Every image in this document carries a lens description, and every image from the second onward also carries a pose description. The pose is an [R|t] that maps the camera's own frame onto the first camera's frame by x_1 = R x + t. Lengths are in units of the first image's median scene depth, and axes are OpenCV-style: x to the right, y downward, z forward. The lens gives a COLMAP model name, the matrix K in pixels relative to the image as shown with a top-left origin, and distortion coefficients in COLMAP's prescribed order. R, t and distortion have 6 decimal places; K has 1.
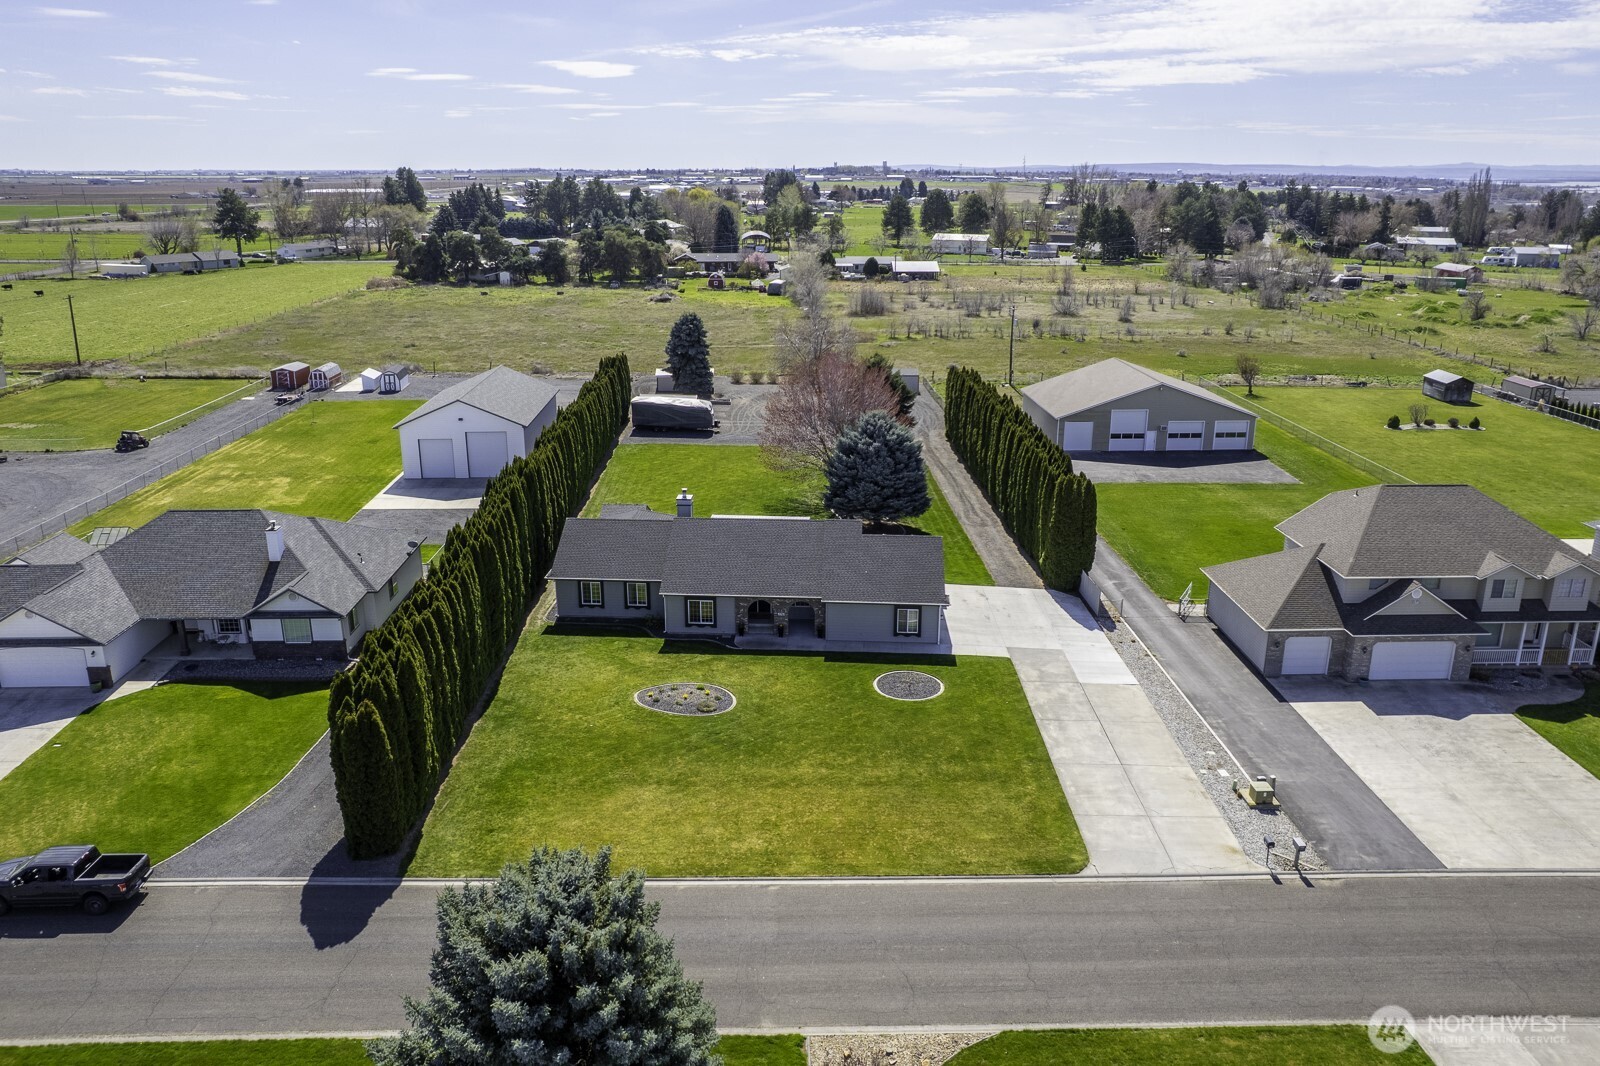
lens RADIAL K [[1048.3, 0, 851.0], [0, 1048.3, 531.1], [0, 0, 1]] dist [-0.036969, 0.004918]
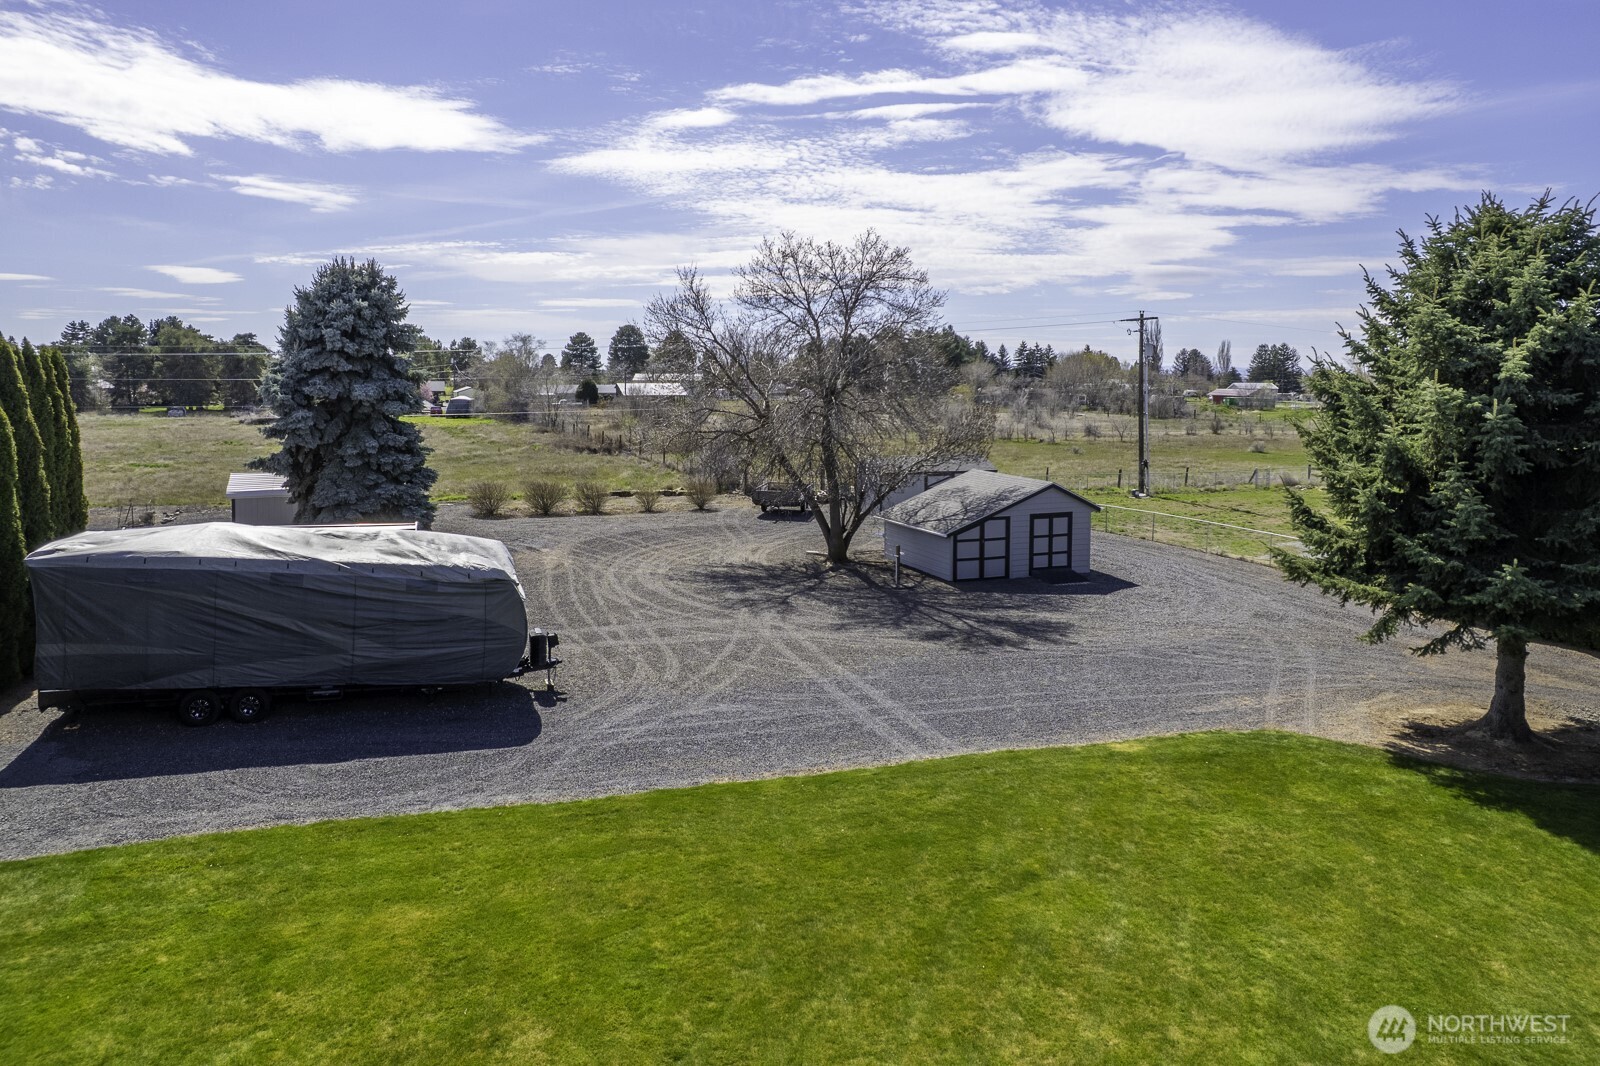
lens RADIAL K [[1048.3, 0, 851.0], [0, 1048.3, 531.1], [0, 0, 1]] dist [-0.036969, 0.004918]
pose [[0.943513, -0.039829, 0.328932, -0.112863], [0.095626, 0.983238, -0.155240, -0.072409], [-0.317235, 0.177926, 0.931506, 0.651497]]
